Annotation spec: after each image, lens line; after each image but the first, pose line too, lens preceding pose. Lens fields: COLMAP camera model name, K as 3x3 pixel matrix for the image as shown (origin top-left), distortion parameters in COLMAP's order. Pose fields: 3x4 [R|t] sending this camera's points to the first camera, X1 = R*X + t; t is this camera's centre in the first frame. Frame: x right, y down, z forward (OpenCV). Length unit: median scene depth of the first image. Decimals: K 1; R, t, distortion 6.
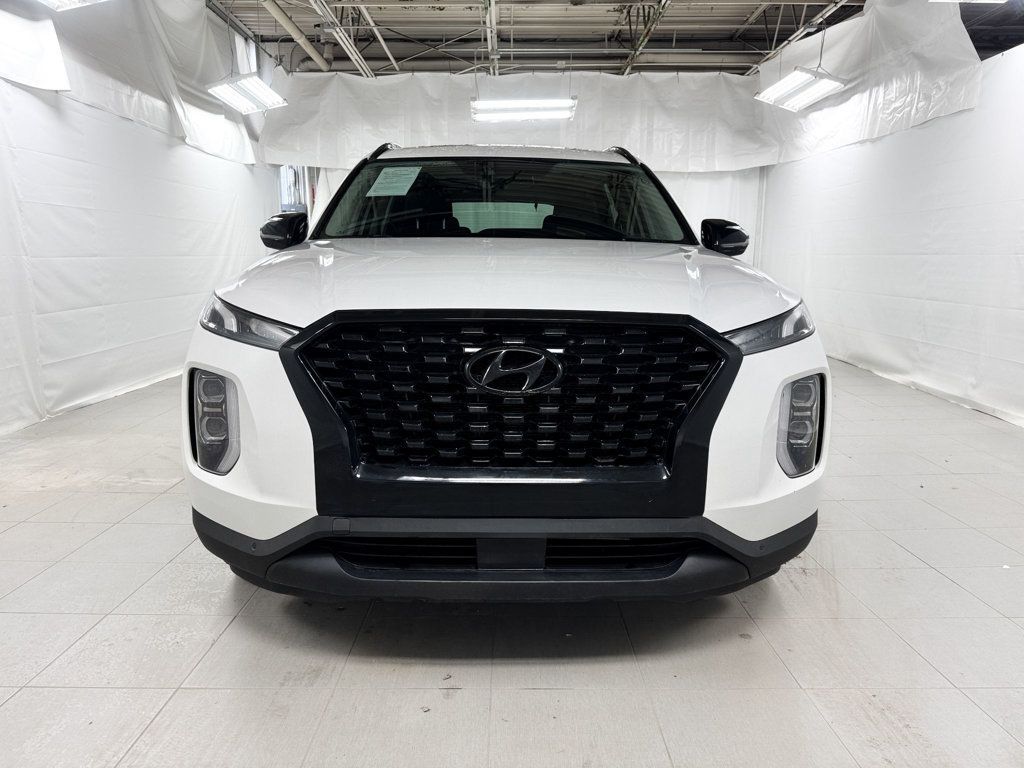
lens RADIAL K [[729.4, 0, 507.7], [0, 729.4, 382.7], [0, 0, 1]] dist [0.025582, -0.016679]
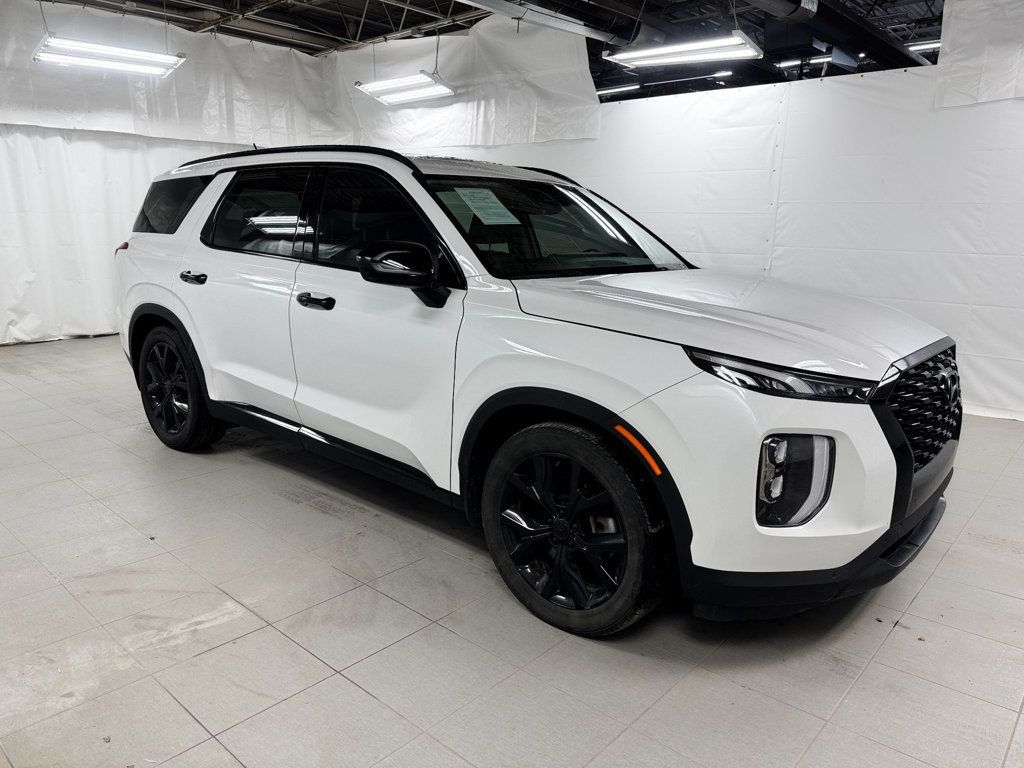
lens RADIAL K [[729.4, 0, 511.1], [0, 729.4, 386.9], [0, 0, 1]] dist [0.025582, -0.016679]
pose [[0.666070, -0.159841, 0.728561, -0.336574], [0.114198, 0.987106, 0.112161, -0.057948], [-0.737095, 0.008493, 0.675736, 0.135273]]
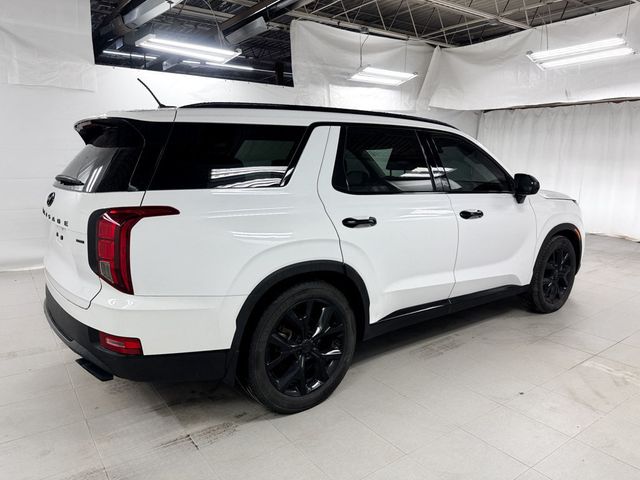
lens RADIAL K [[455.9, 0, 323.2], [0, 455.9, 241.5], [0, 0, 1]] dist [0.025582, -0.016679]
pose [[-0.602692, -0.155248, 0.782726, -0.353878], [0.127031, 0.949717, 0.286183, -0.180018], [-0.787798, 0.271910, -0.552666, 0.804876]]
